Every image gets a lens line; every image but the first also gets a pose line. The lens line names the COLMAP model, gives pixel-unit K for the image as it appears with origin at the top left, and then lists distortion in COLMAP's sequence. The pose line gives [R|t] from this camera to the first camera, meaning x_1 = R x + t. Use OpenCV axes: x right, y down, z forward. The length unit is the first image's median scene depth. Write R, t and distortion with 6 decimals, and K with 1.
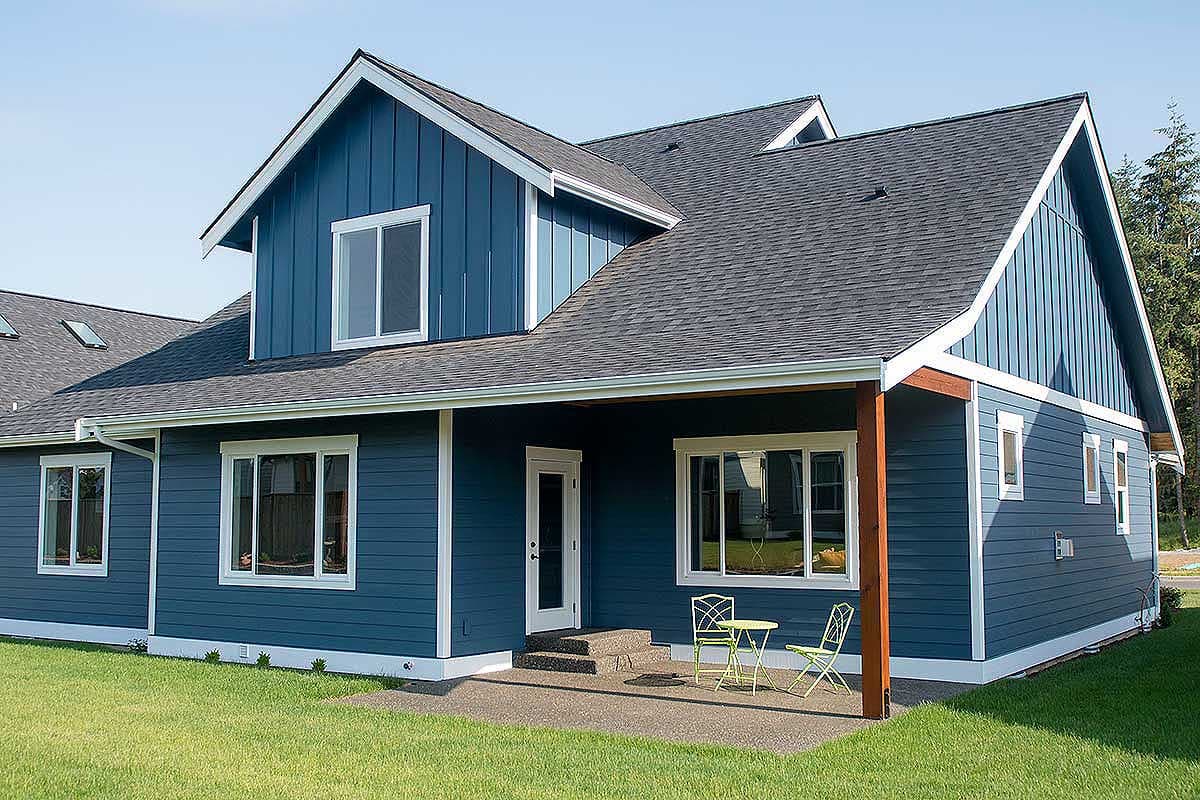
lens RADIAL K [[1291.0, 0, 606.0], [0, 1291.0, 396.1], [0, 0, 1]] dist [-0.041964, 0.000000]
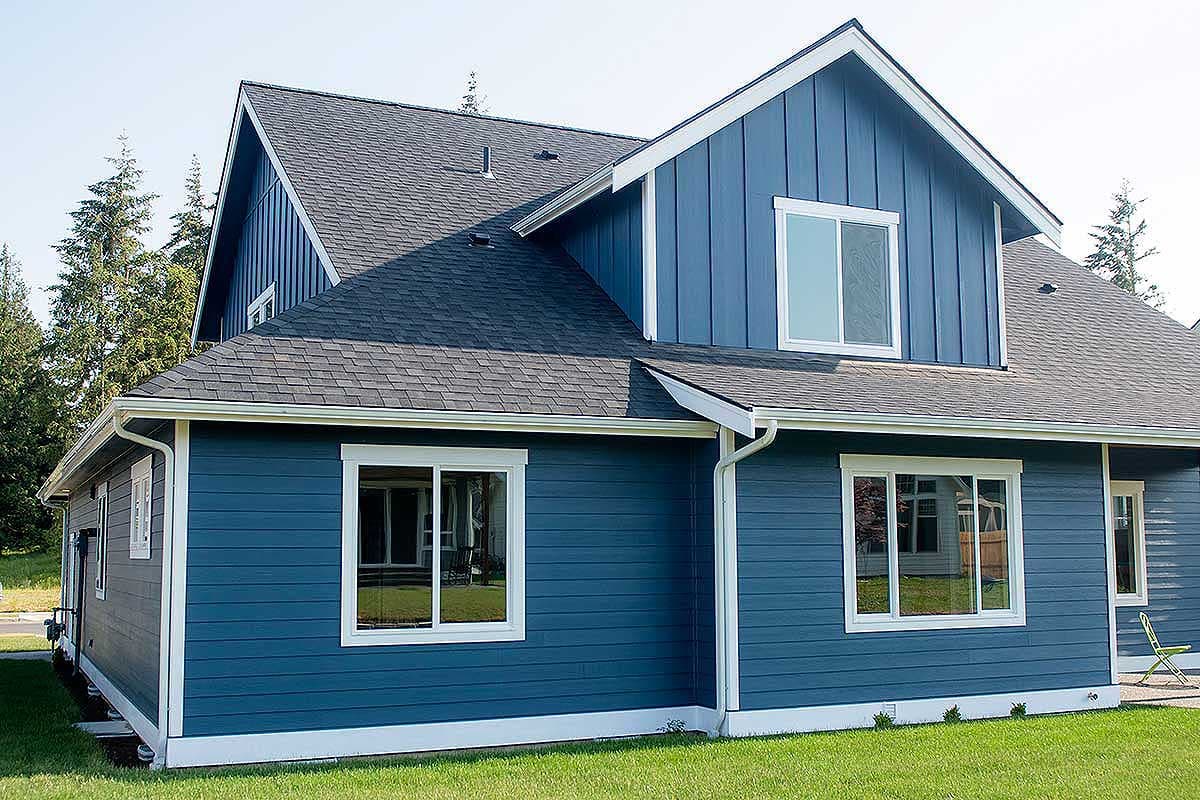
lens RADIAL K [[1291.0, 0, 605.9], [0, 1291.0, 407.0], [0, 0, 1]] dist [-0.041964, 0.000000]
pose [[0.517490, 0.092943, 0.850627, -1.039404], [-0.082041, 0.994893, -0.058795, 0.064464], [-0.851747, -0.039360, 0.522472, 0.693490]]
